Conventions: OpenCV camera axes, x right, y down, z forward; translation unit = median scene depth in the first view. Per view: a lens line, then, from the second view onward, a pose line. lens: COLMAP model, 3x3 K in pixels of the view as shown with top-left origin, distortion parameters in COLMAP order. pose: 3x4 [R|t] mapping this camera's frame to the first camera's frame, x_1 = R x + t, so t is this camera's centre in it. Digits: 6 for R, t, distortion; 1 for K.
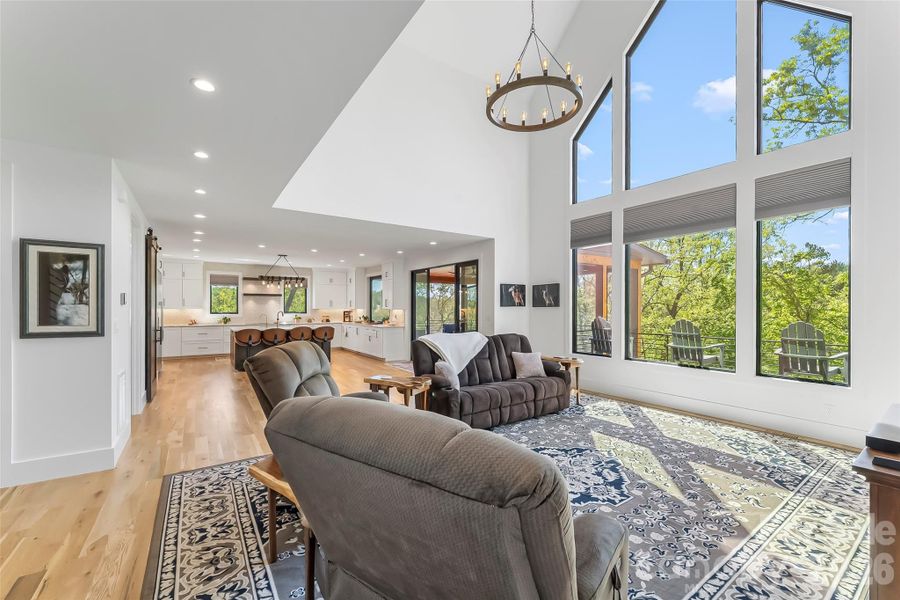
lens RADIAL K [[368.9, 0, 459.2], [0, 368.9, 306.4], [0, 0, 1]] dist [-0.000127, 0.000417]
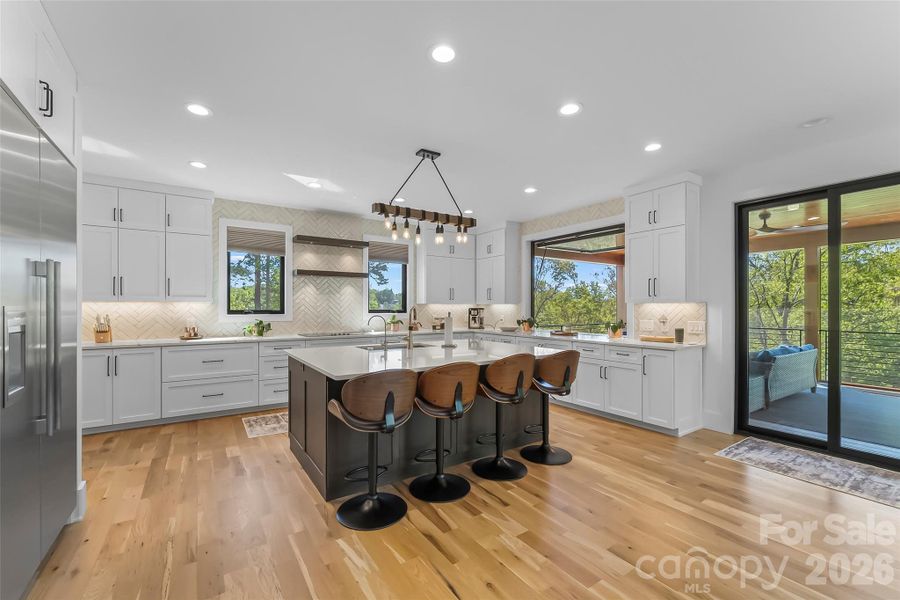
lens RADIAL K [[375.2, 0, 450.7], [0, 375.2, 305.2], [0, 0, 1]] dist [0.000914, 0.000184]
pose [[0.999572, -0.001920, -0.029204, -0.373864], [0.001876, 0.999997, -0.001528, 0.010363], [0.029207, 0.001473, 0.999572, 0.528027]]
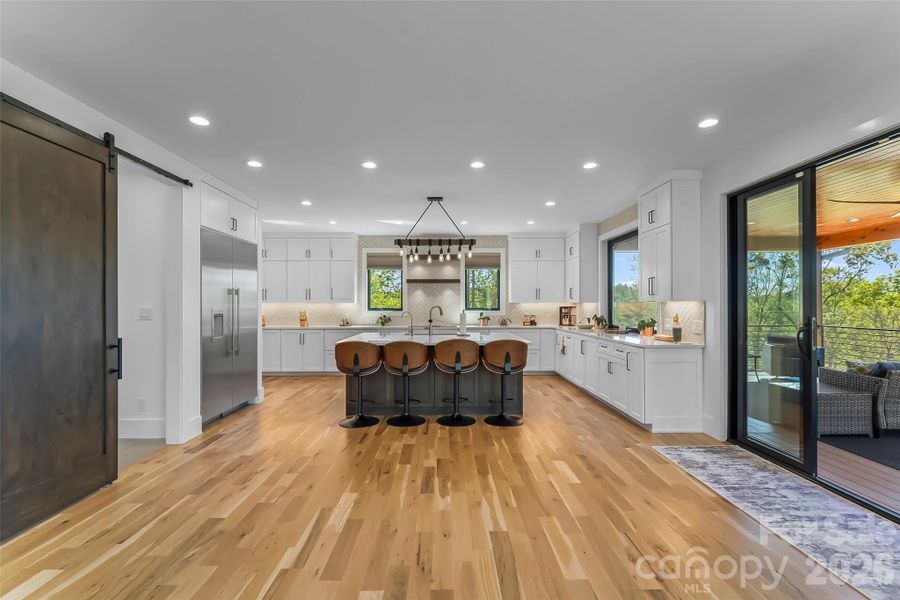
lens RADIAL K [[392.1, 0, 456.9], [0, 392.1, 304.7], [0, 0, 1]] dist [0.004364, -0.000016]
pose [[0.827644, -0.004318, -0.561237, -0.119803], [0.005575, 0.999984, 0.000528, 0.009449], [0.561226, -0.003566, 0.827655, 0.469728]]
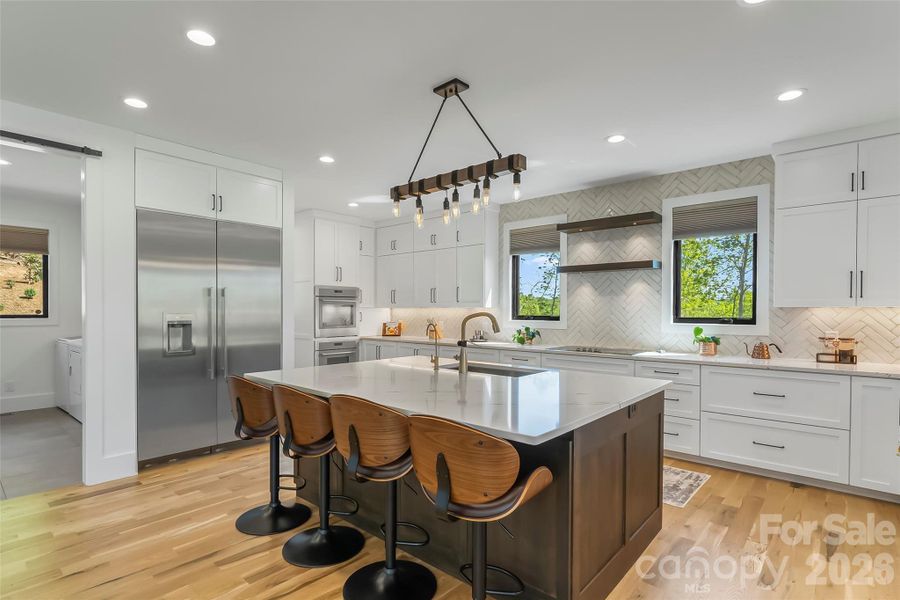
lens RADIAL K [[452.8, 0, 459.8], [0, 452.8, 313.3], [0, 0, 1]] dist [-0.002528, 0.000244]
pose [[0.228953, 0.004467, -0.973427, -0.150512], [0.000490, 0.999989, 0.004704, 0.010158], [0.973437, -0.001553, 0.228948, 0.786634]]
